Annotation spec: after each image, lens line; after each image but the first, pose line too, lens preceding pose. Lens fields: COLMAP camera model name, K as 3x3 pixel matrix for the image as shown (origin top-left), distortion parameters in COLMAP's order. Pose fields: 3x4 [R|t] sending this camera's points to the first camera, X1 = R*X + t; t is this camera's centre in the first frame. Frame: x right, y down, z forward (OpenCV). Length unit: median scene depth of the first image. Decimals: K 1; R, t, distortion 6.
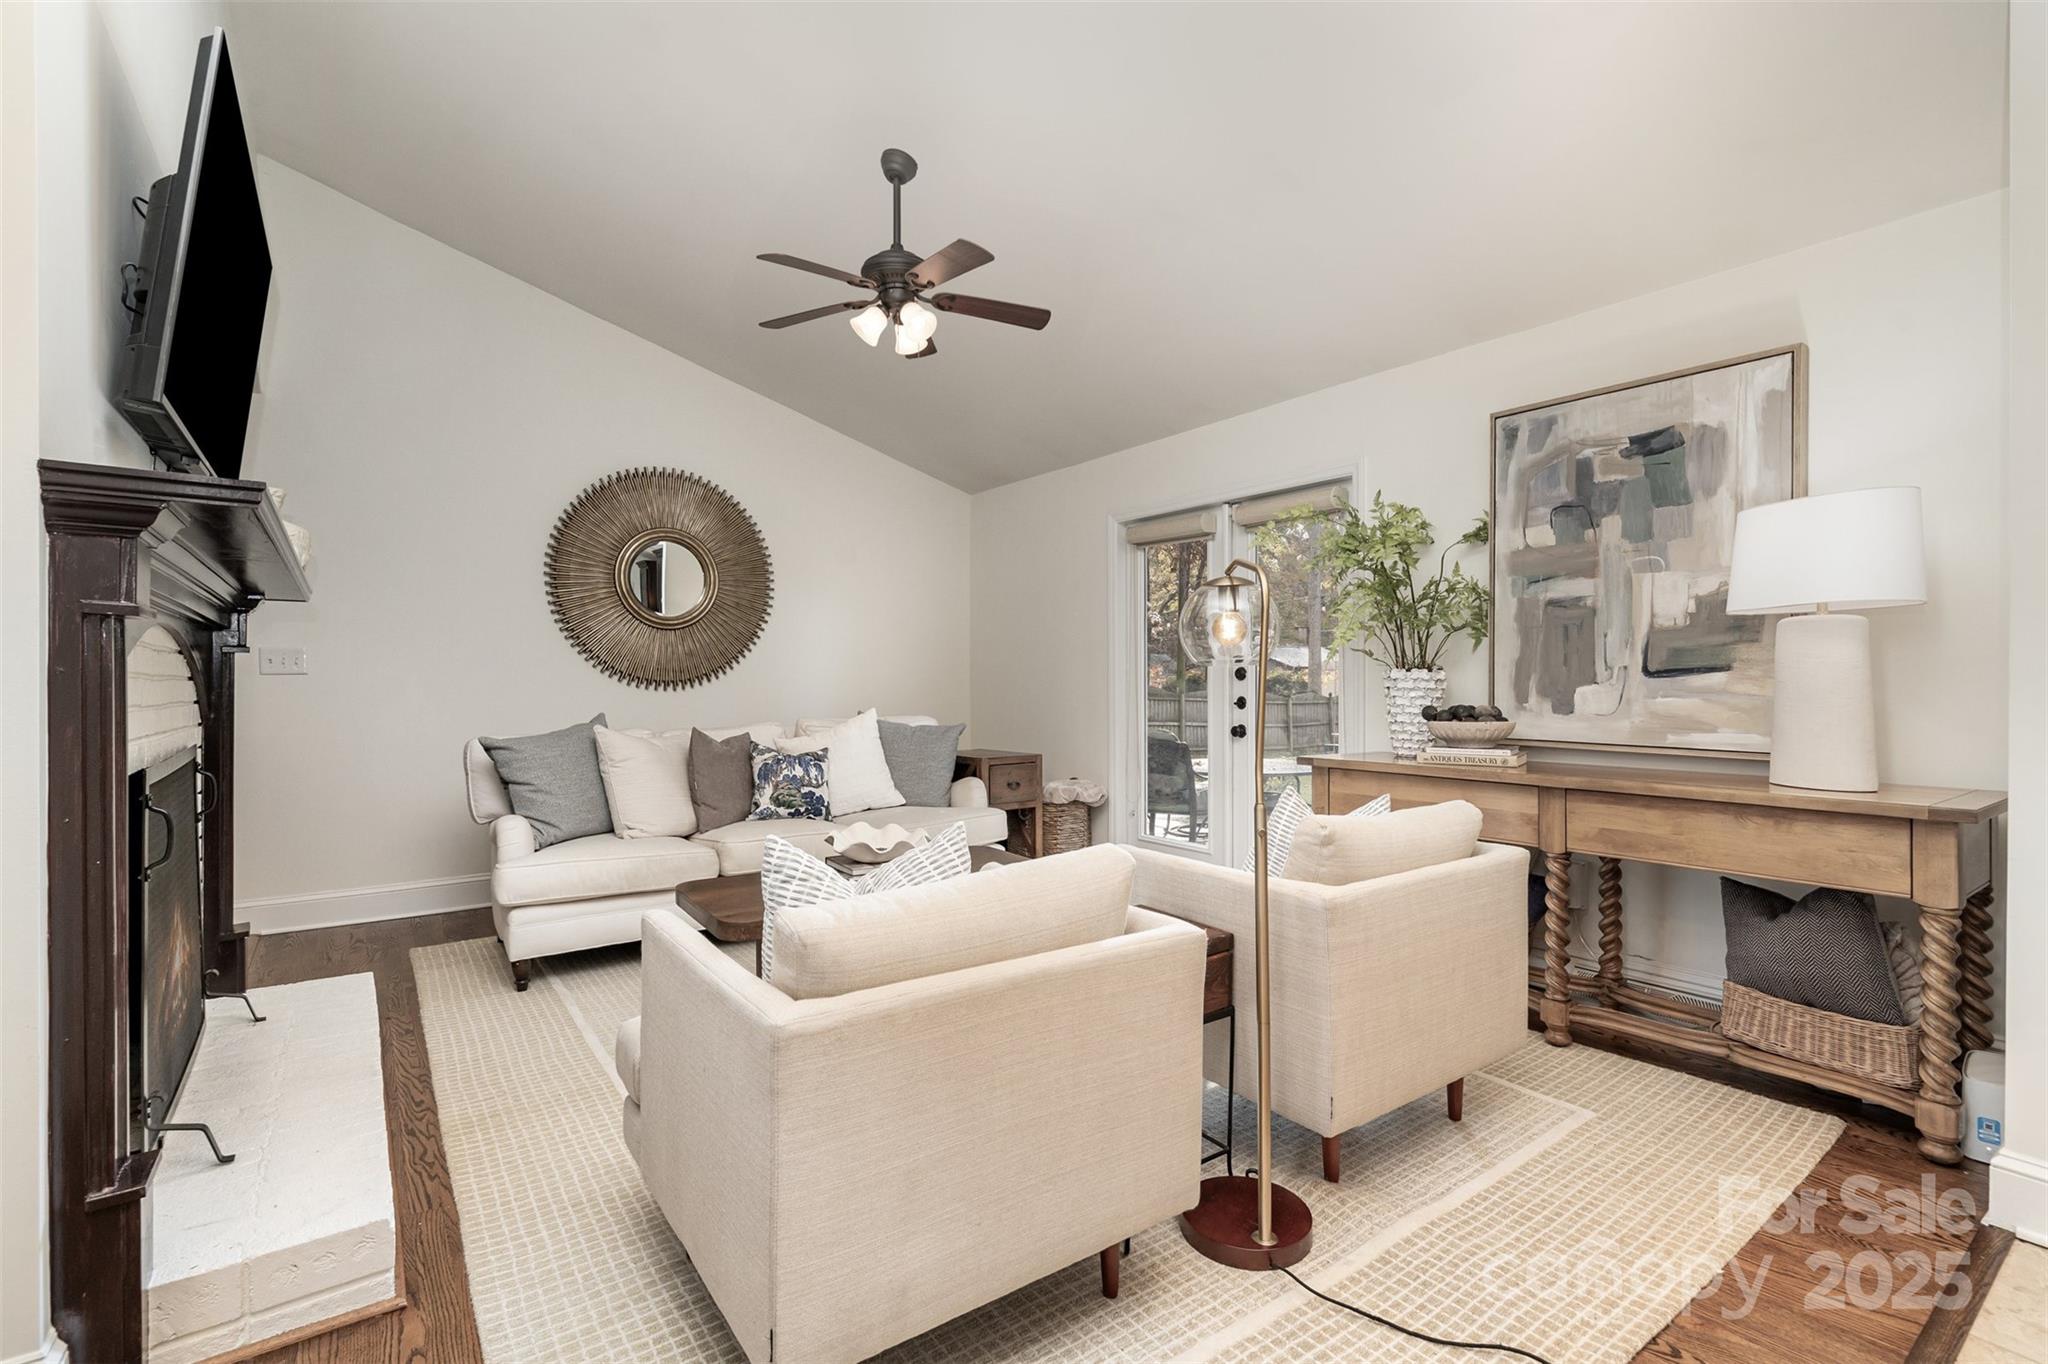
lens RADIAL K [[929.3, 0, 1027.1], [0, 929.3, 683.7], [0, 0, 1]] dist [-0.001580, 0.000768]
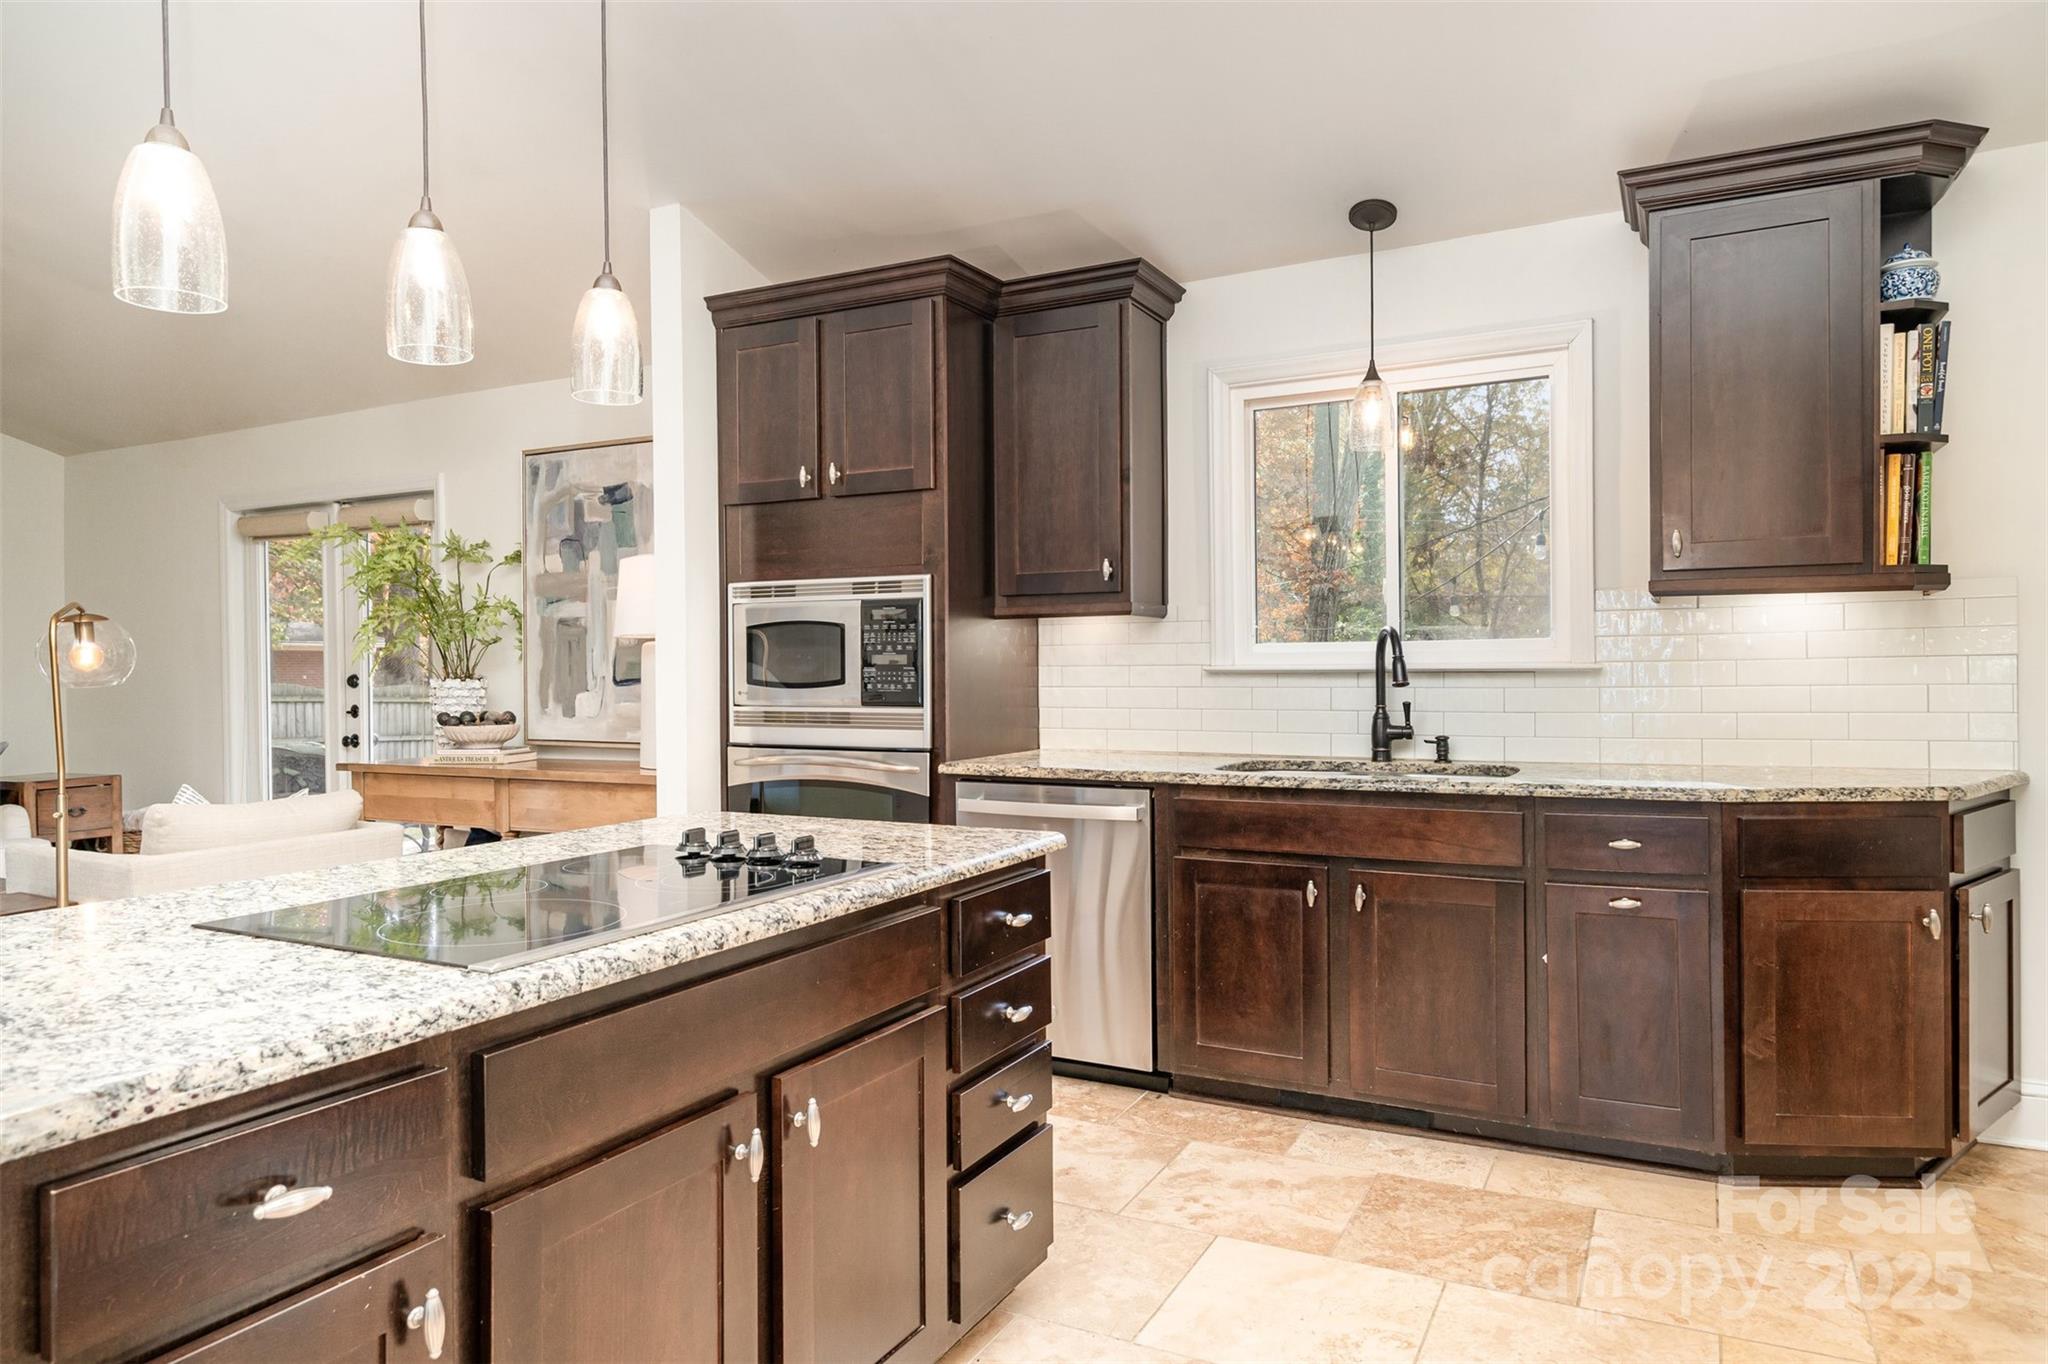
lens RADIAL K [[1265.7, 0, 1028.0], [0, 1265.7, 682.2], [0, 0, 1]] dist [0.007608, 0.002133]
pose [[0.897379, -0.011105, 0.441121, 0.392784], [0.009639, 0.999938, 0.005564, -0.014581], [-0.441155, -0.000741, 0.897431, -0.687887]]
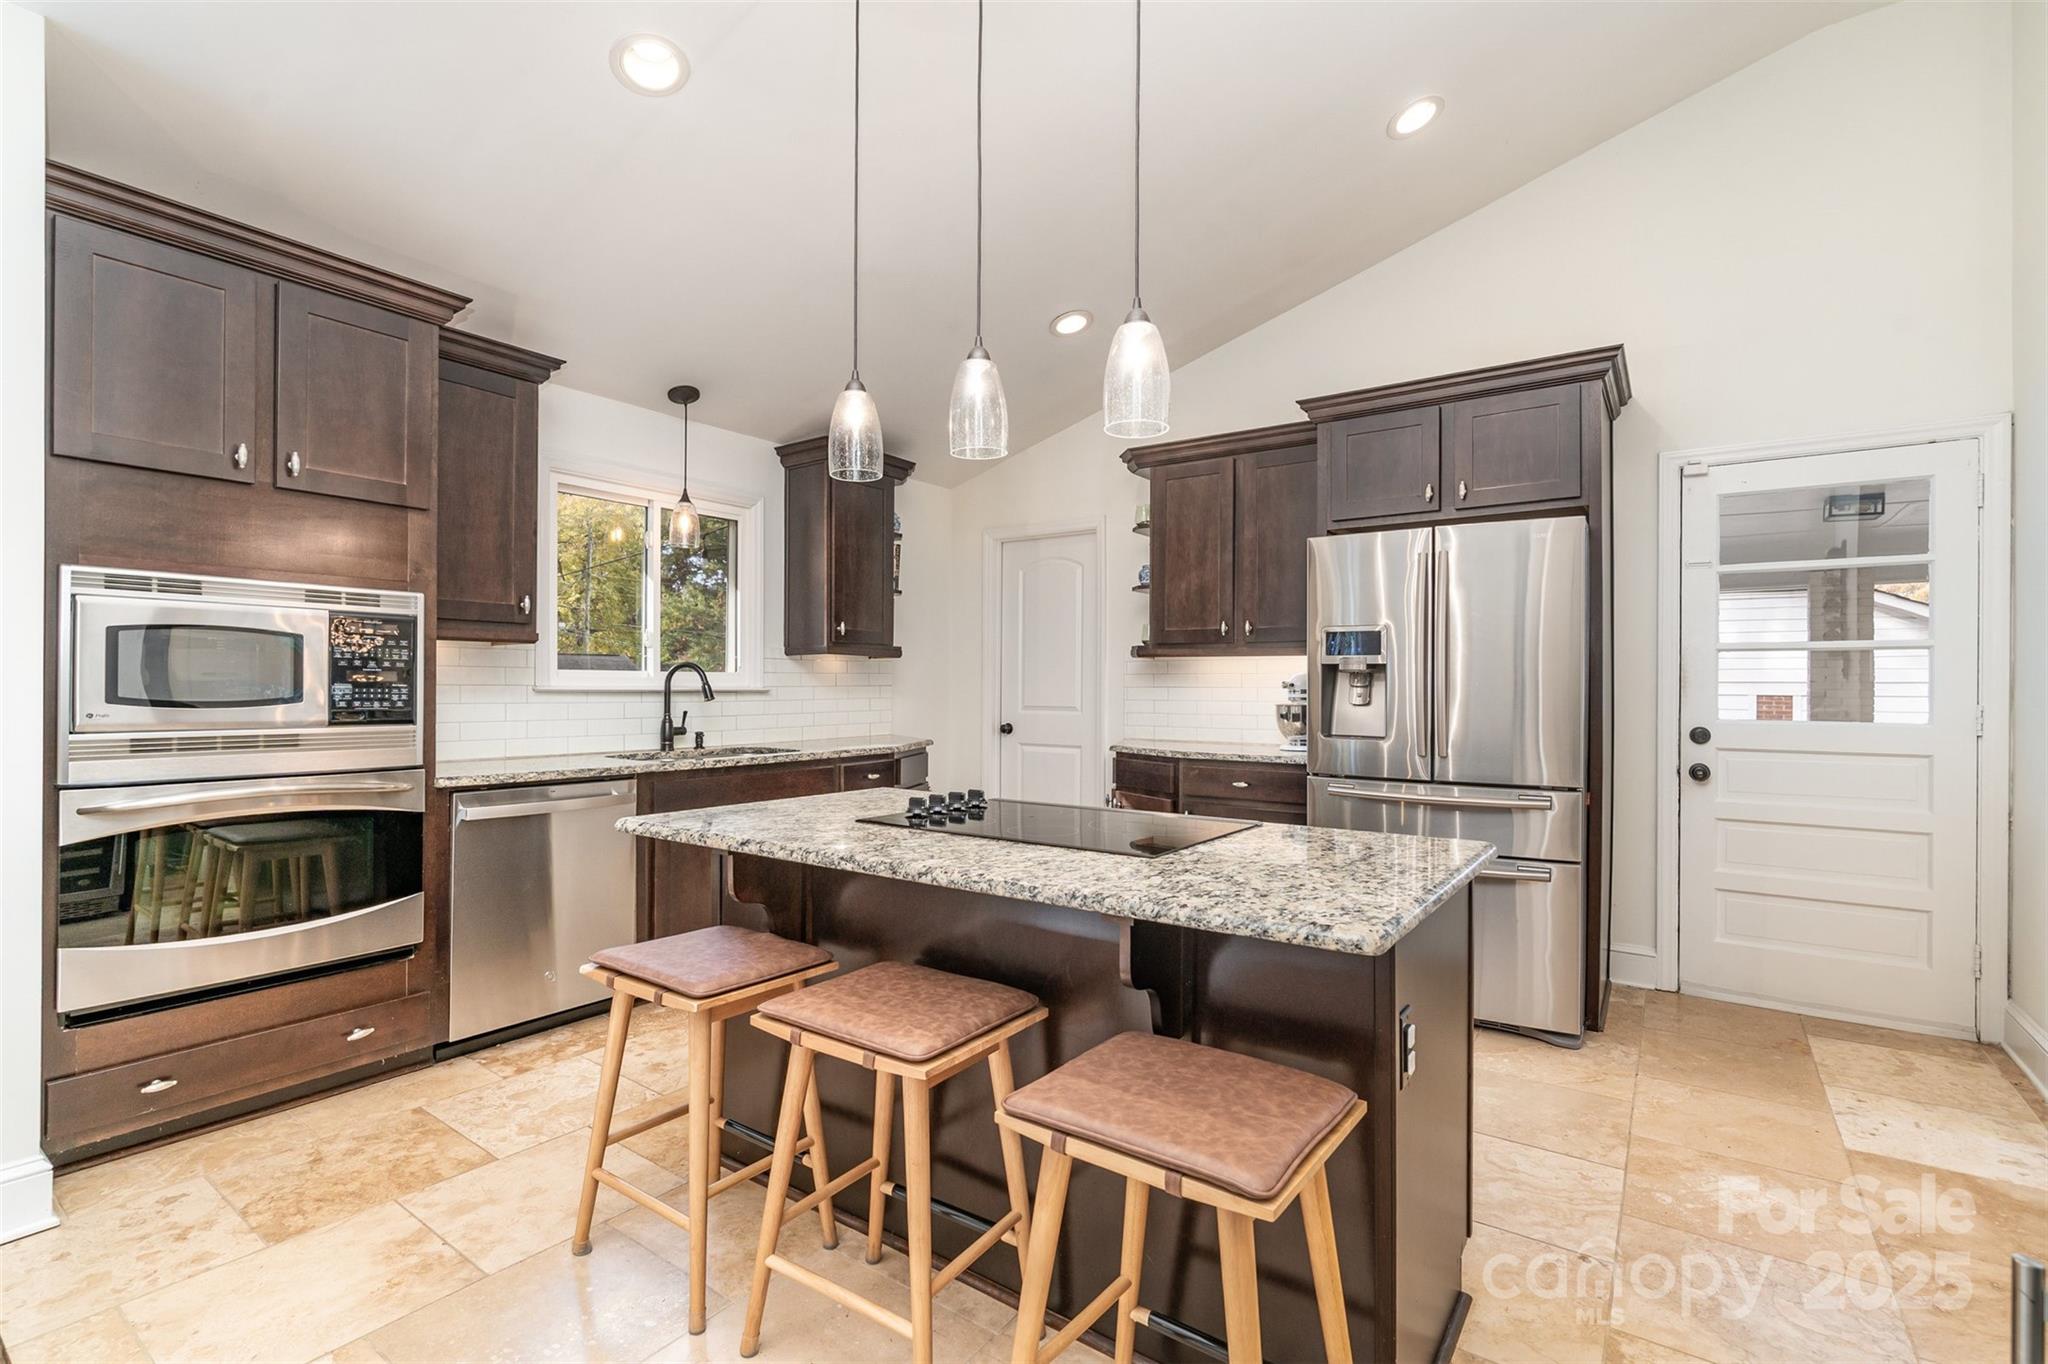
lens RADIAL K [[929.3, 0, 1022.3], [0, 929.3, 684.7], [0, 0, 1]] dist [-0.001580, 0.000768]
pose [[-0.318364, 0.002463, 0.947965, -0.164925], [-0.000152, 0.999996, -0.002649, -0.020499], [-0.947969, -0.000988, -0.318362, 0.129267]]
